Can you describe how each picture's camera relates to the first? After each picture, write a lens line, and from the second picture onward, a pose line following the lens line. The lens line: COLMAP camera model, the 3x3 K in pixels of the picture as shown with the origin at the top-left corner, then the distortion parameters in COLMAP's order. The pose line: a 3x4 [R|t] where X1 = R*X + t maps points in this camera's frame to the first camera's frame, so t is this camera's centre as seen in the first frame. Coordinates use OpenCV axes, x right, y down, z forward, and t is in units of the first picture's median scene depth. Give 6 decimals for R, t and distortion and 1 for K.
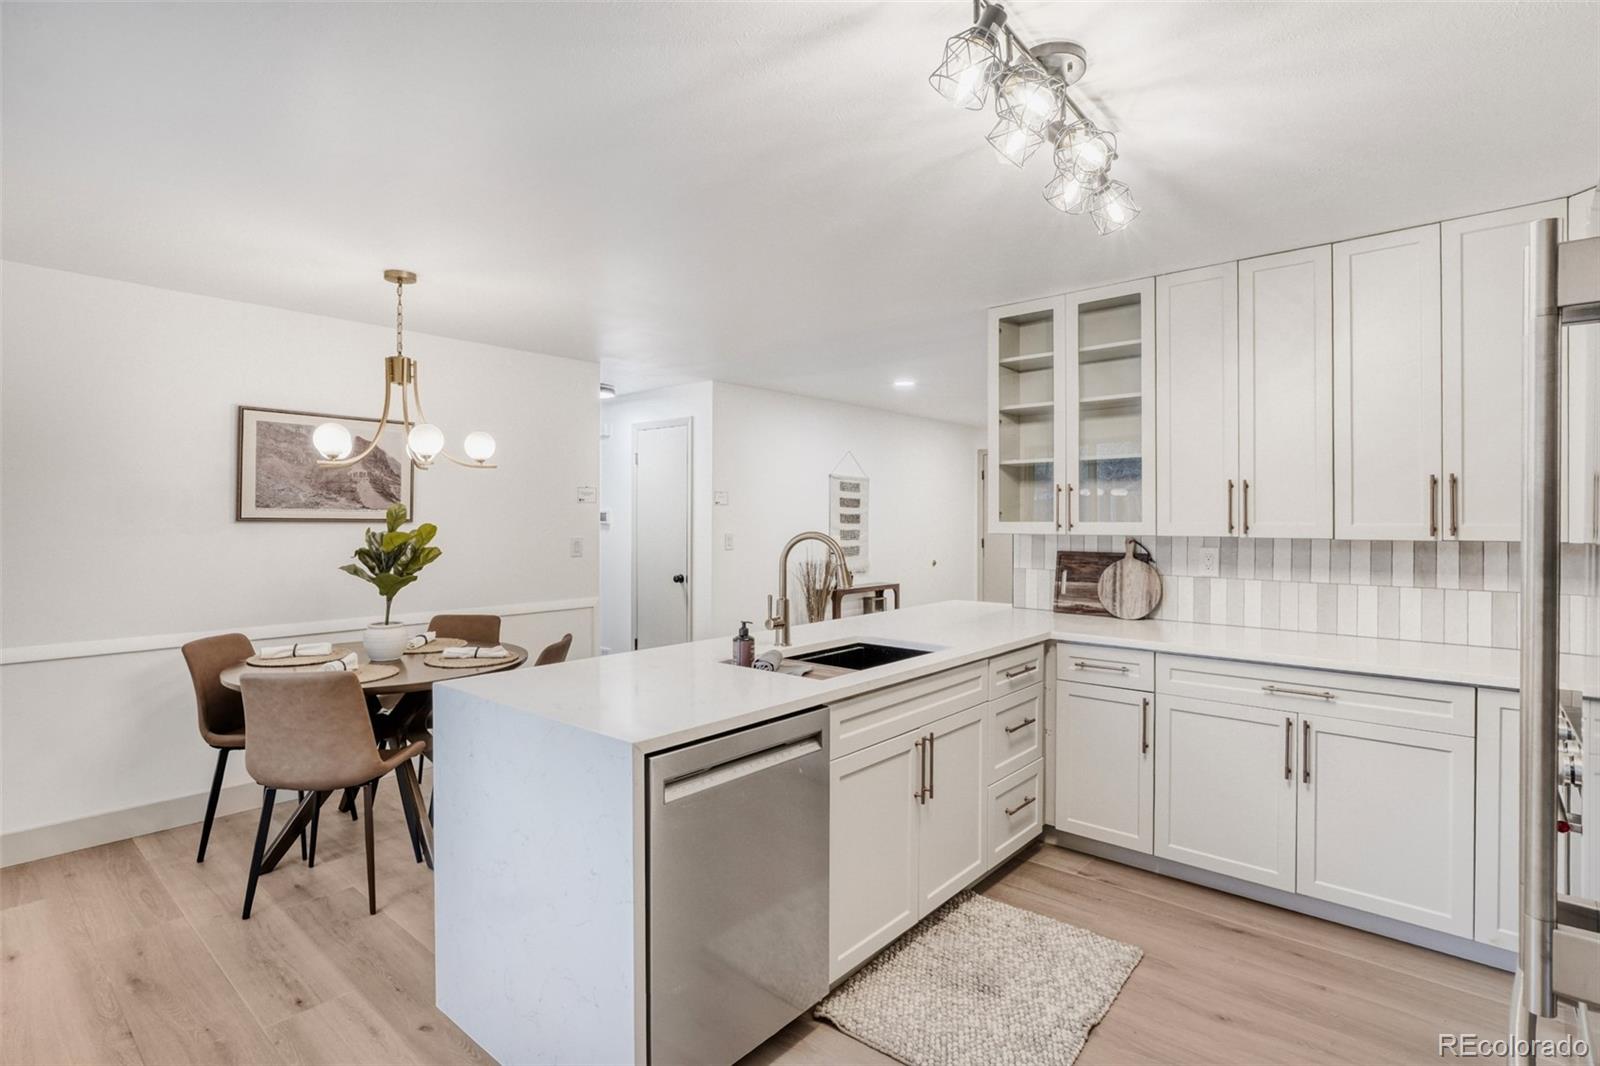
lens RADIAL K [[788.9, 0, 764.5], [0, 788.9, 515.3], [0, 0, 1]] dist [-0.002111, 0.011125]
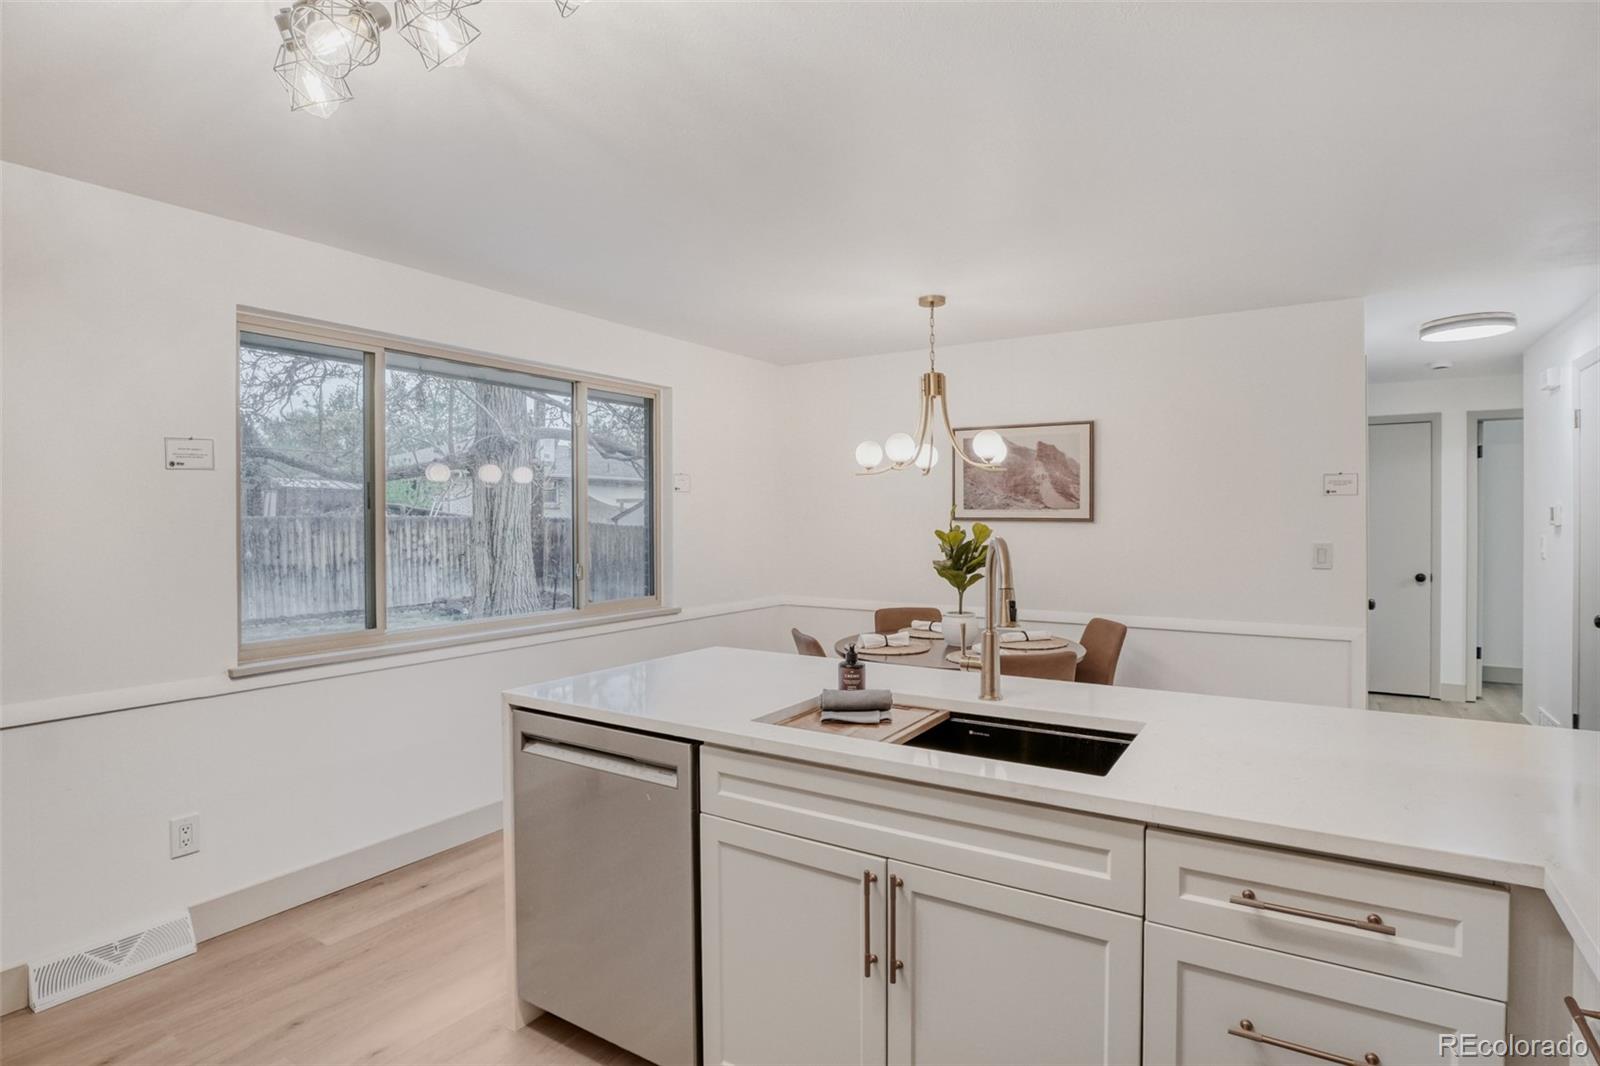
lens RADIAL K [[784.5, 0, 810.9], [0, 784.5, 537.4], [0, 0, 1]] dist [-0.047328, 0.012065]
pose [[0.179375, 0.025002, -0.983463, 0.501269], [0.008825, 0.999596, 0.027021, -0.000987], [0.983741, -0.013526, 0.179082, 0.532010]]
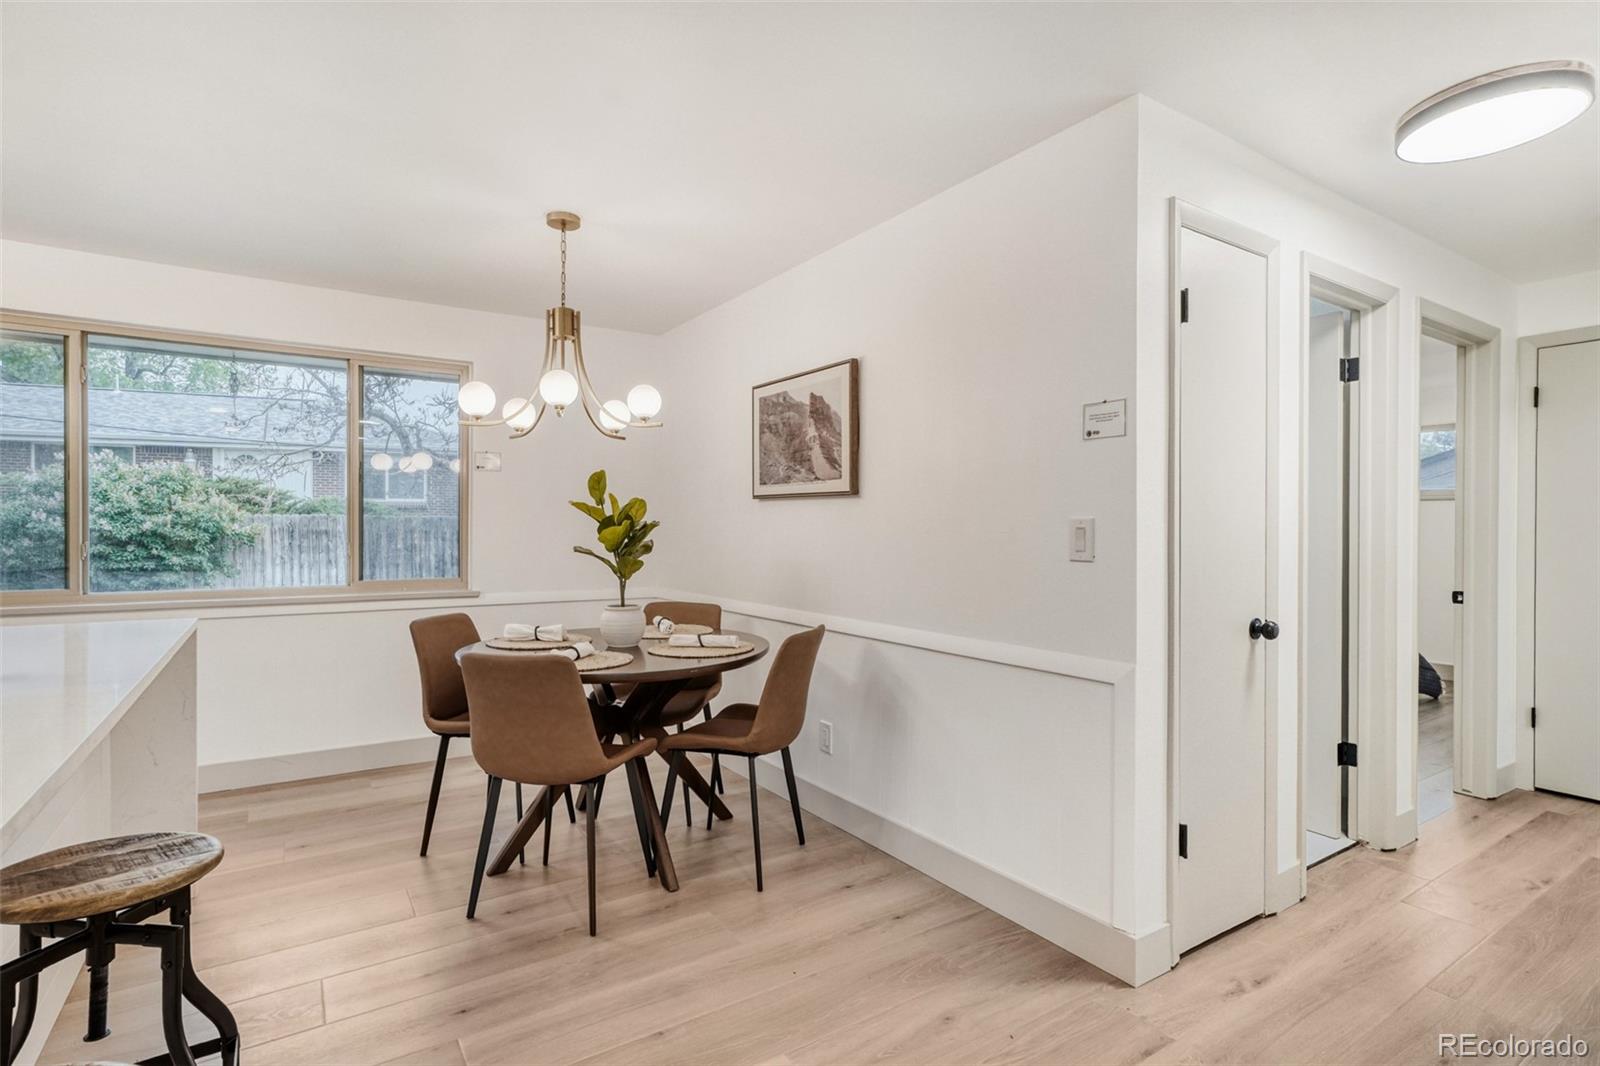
lens RADIAL K [[790.5, 0, 800.0], [0, 790.5, 533.0], [0, 0, 1]] dist [0.003015, 0.000033]
pose [[-0.235040, 0.006078, -0.971967, 0.304129], [0.001389, 0.999982, 0.005917, 0.043457], [0.971985, 0.000041, -0.235044, 1.250328]]
